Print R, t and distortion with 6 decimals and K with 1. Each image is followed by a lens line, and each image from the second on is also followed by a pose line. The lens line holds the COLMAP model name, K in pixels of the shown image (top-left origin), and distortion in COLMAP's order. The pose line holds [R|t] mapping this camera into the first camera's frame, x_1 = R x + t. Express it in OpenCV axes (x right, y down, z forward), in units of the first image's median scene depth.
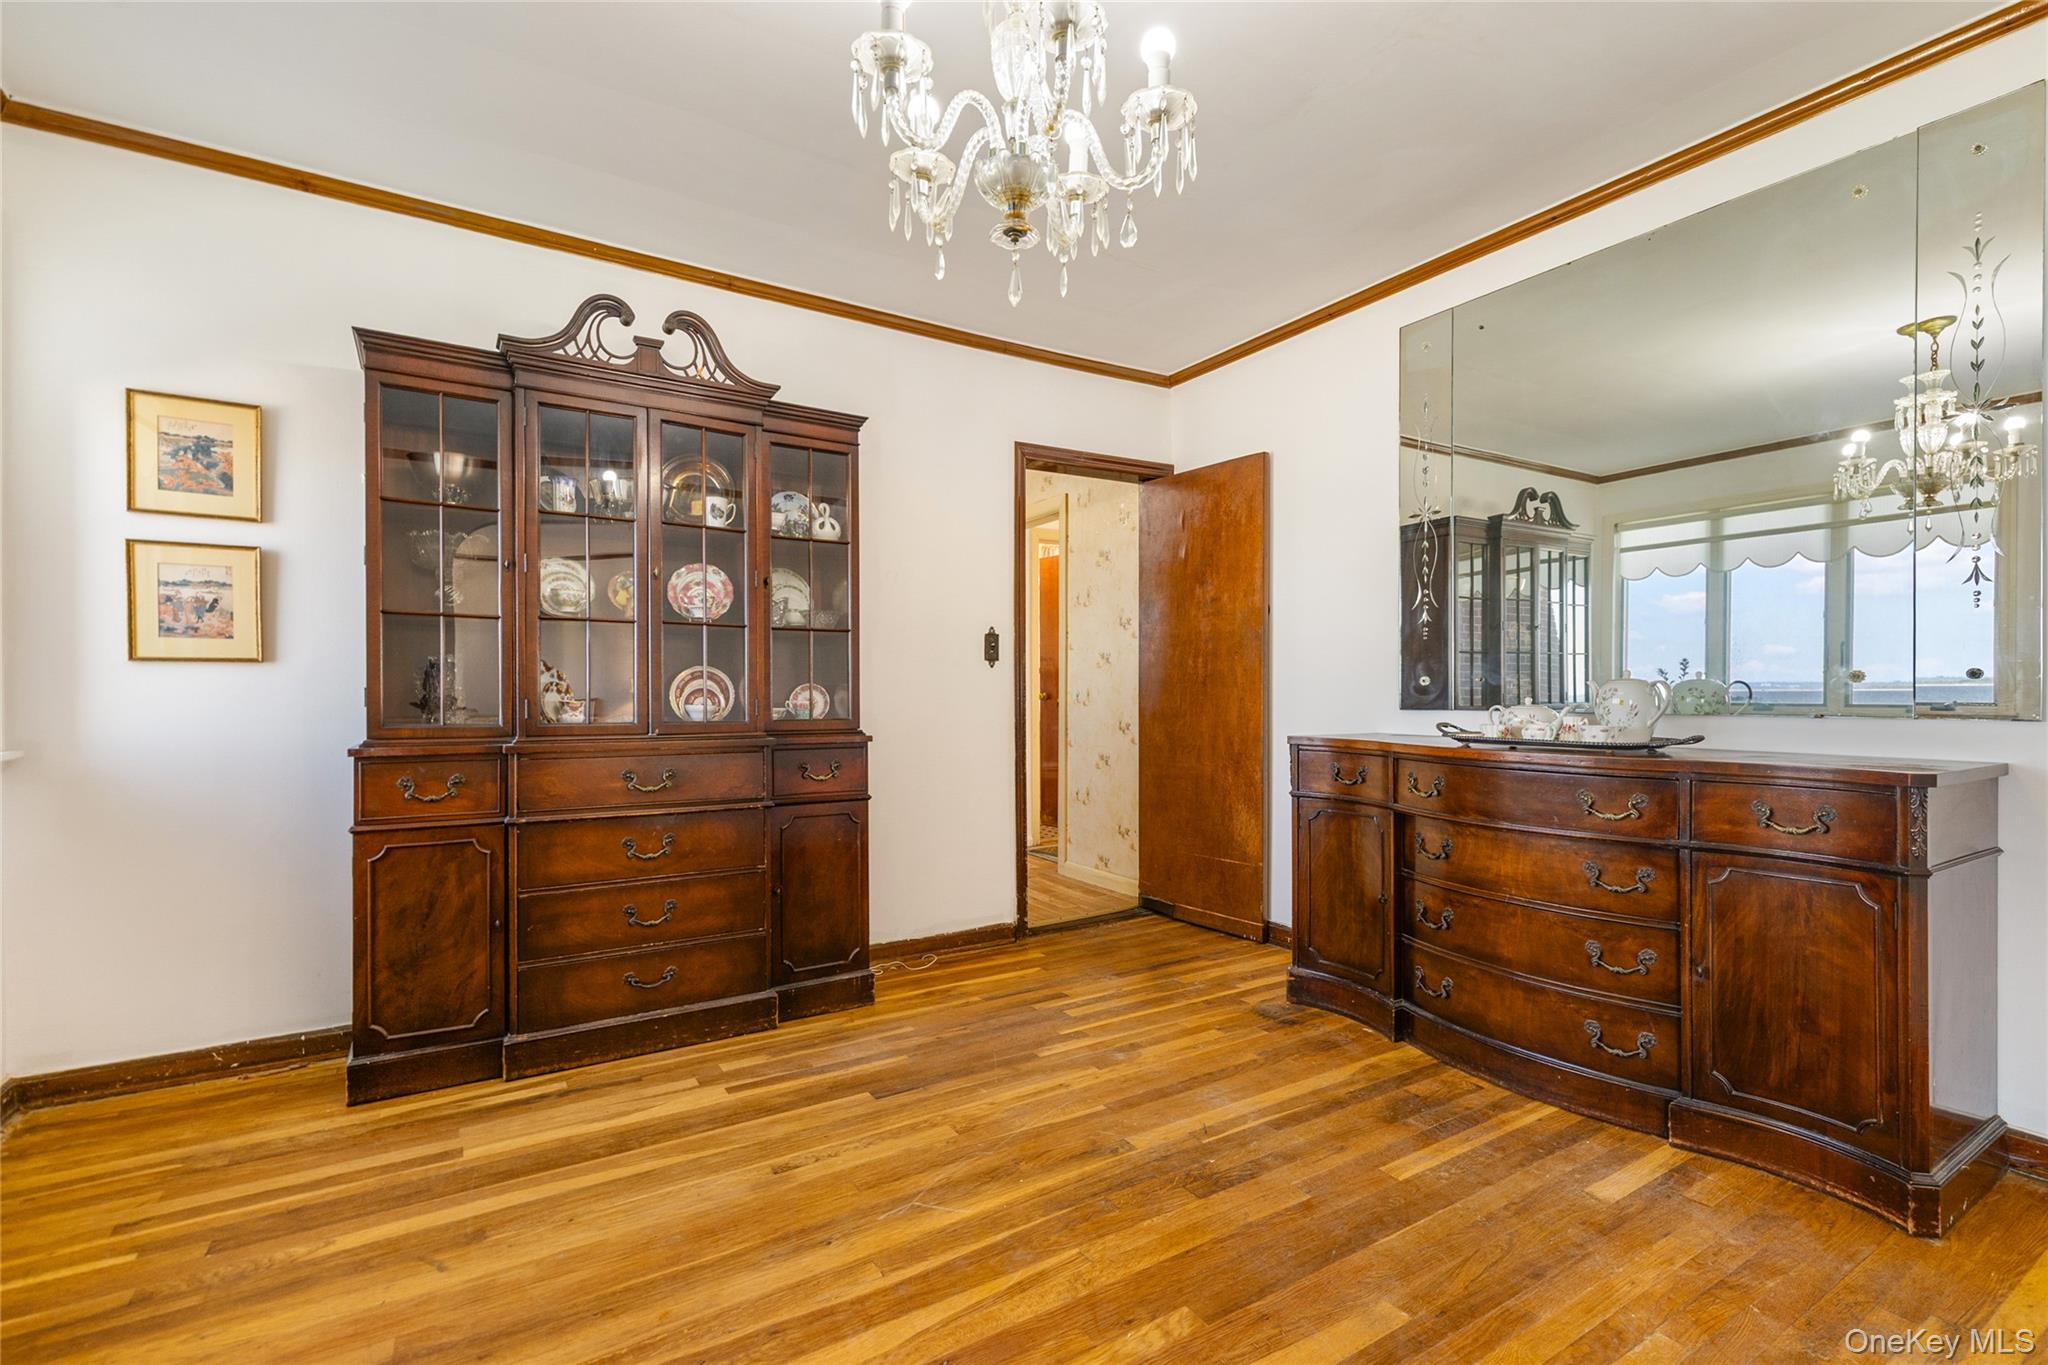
lens RADIAL K [[940.7, 0, 1038.3], [0, 940.7, 697.0], [0, 0, 1]] dist [0.012602, 0.000808]
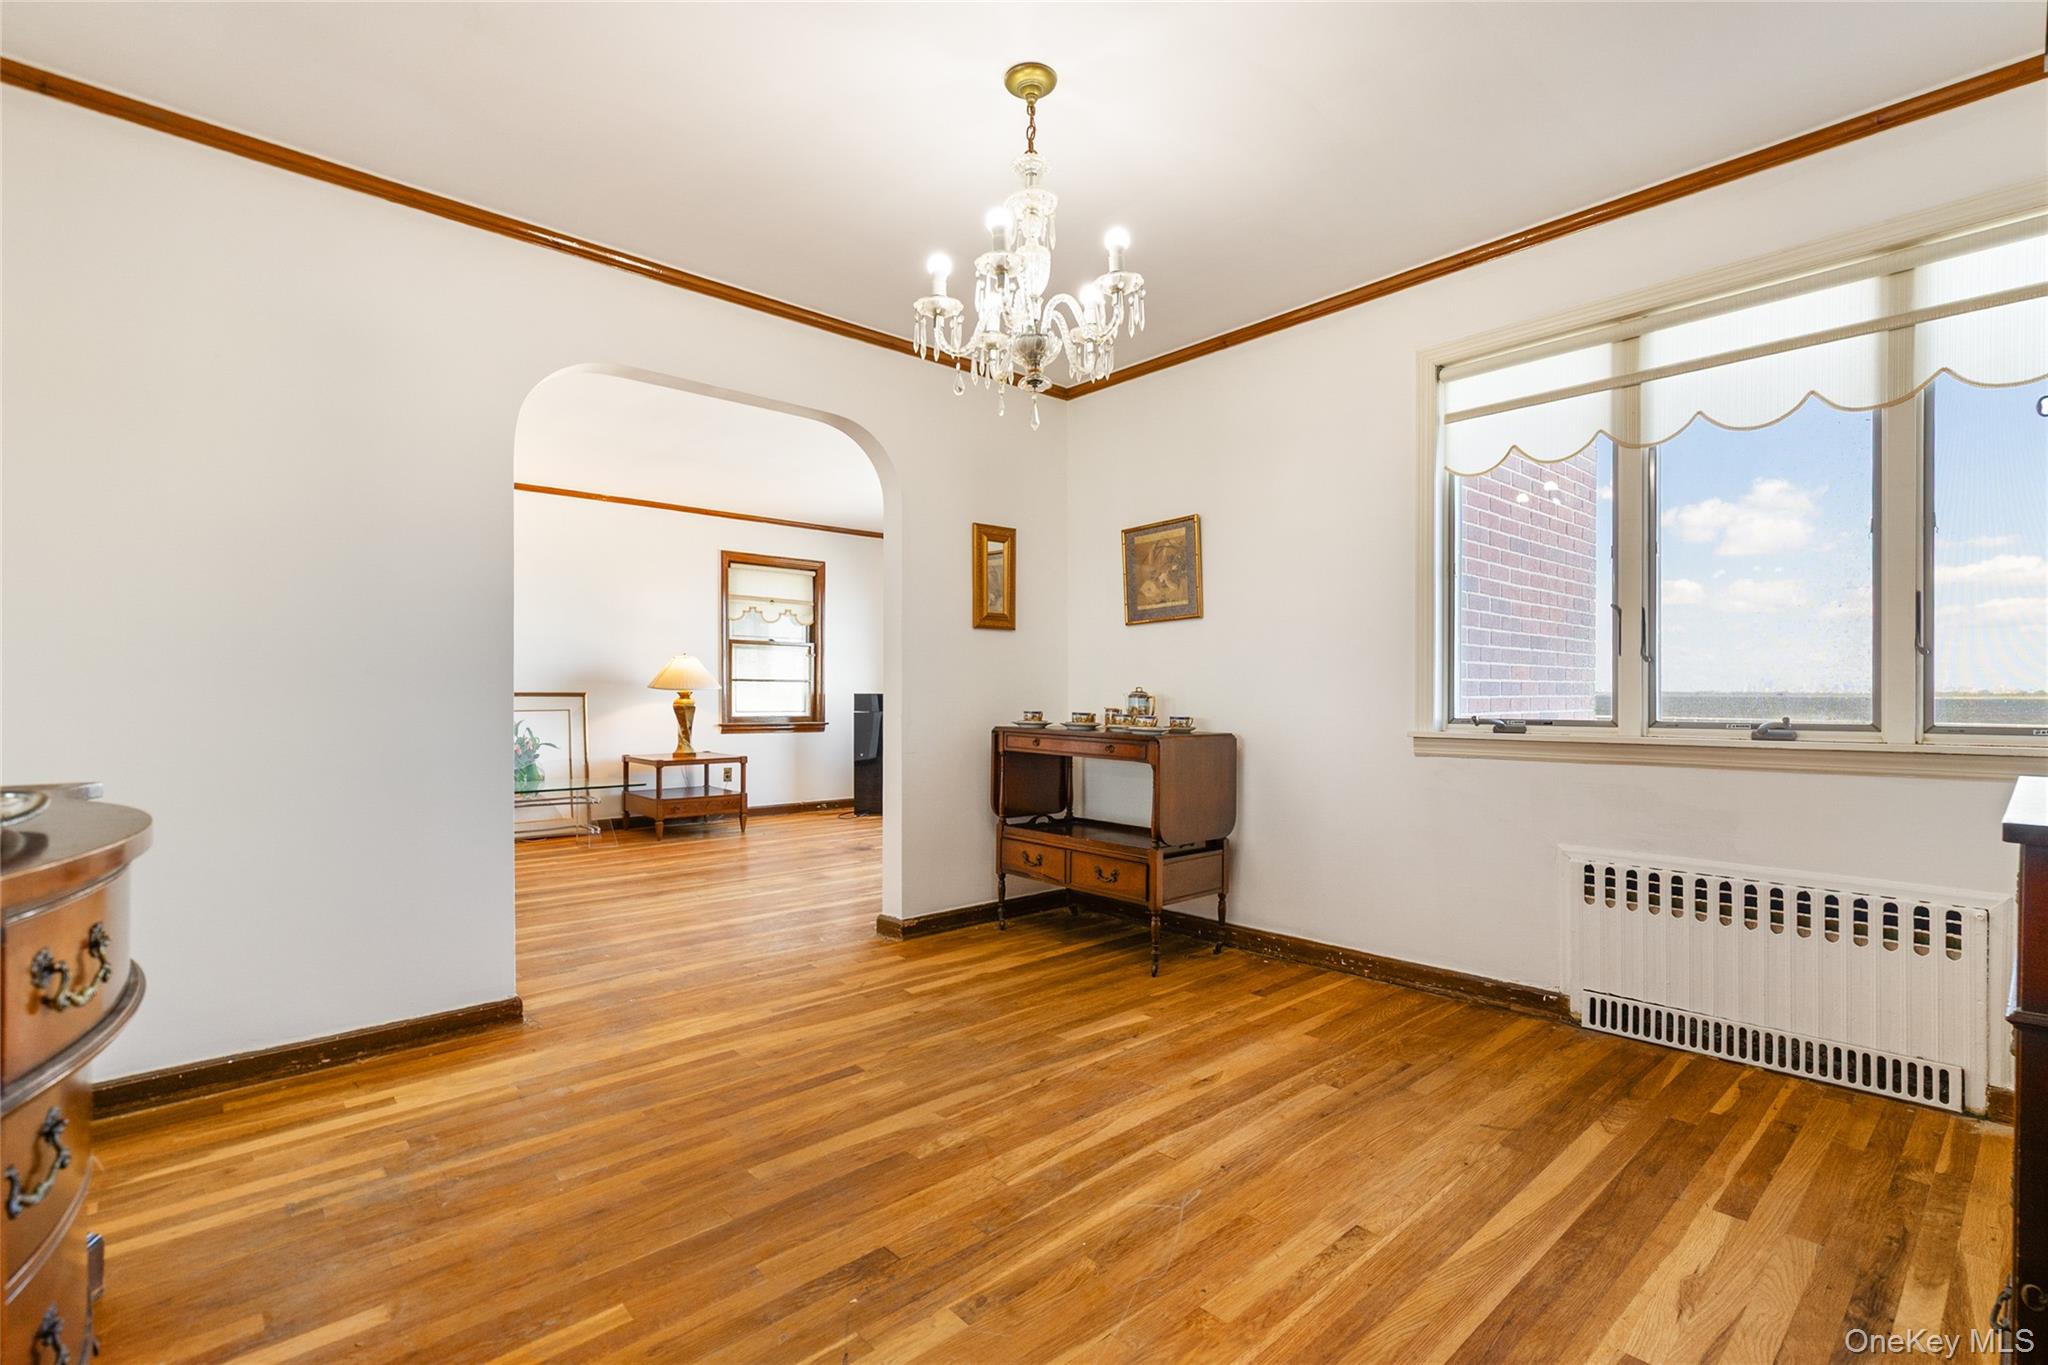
lens RADIAL K [[940.7, 0, 1029.9], [0, 940.7, 683.9], [0, 0, 1]] dist [0.012602, 0.000808]
pose [[-0.986159, 0.007366, -0.165638, 0.188219], [0.007540, 0.999971, -0.000420, -0.010548], [0.165630, -0.001663, -0.986187, 2.014607]]
